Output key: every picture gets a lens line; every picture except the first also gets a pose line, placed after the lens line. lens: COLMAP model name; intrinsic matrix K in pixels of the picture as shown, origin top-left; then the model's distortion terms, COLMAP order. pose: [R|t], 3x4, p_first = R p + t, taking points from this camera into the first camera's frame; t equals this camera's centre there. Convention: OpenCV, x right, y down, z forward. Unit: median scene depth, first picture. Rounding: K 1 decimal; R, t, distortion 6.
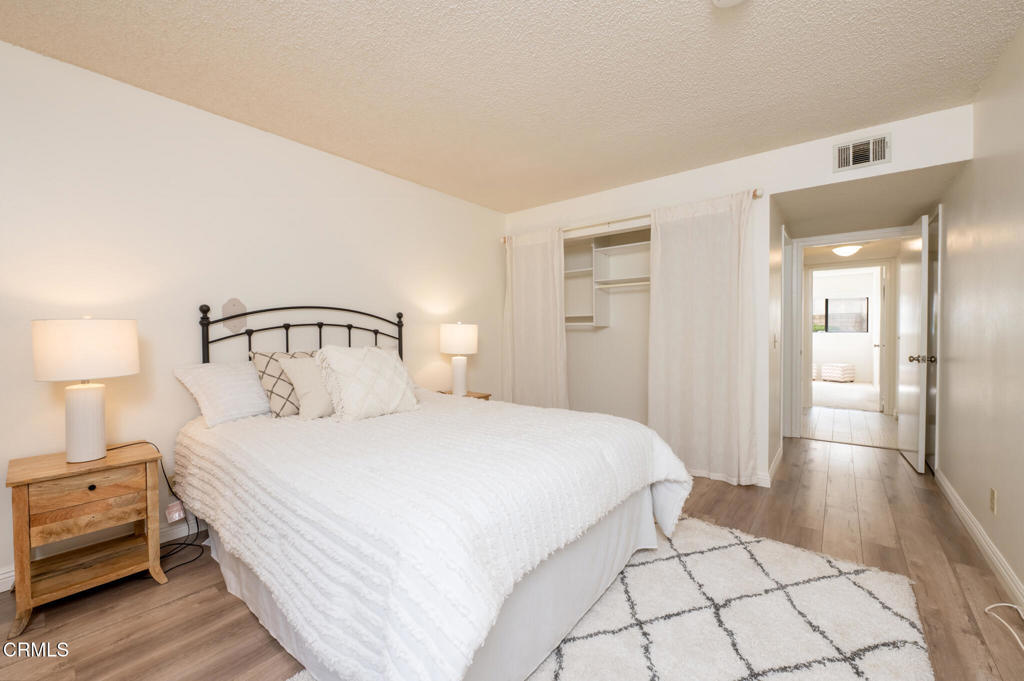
lens RADIAL K [[416.6, 0, 512.0], [0, 416.6, 340.5], [0, 0, 1]] dist [-0.008529, -0.000444]
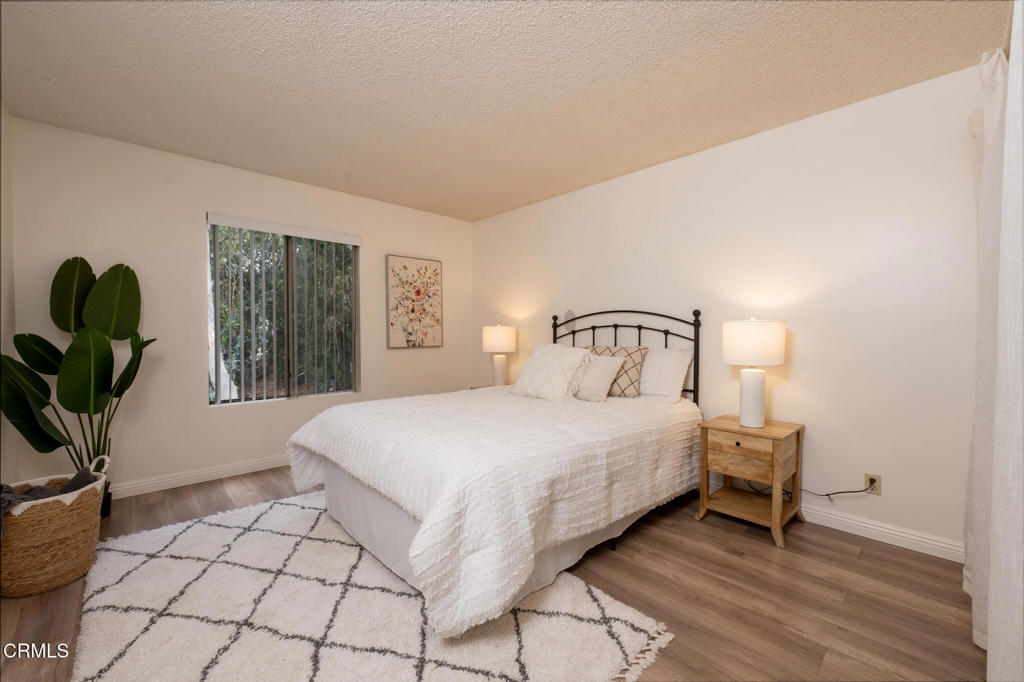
lens RADIAL K [[395.6, 0, 512.0], [0, 395.6, 341.0], [0, 0, 1]] dist [-0.028229, -0.000066]
pose [[-0.129675, 0.030472, -0.991088, 0.652047], [-0.019040, 0.999267, 0.033215, -0.024749], [0.991374, 0.023177, -0.129000, 0.788627]]
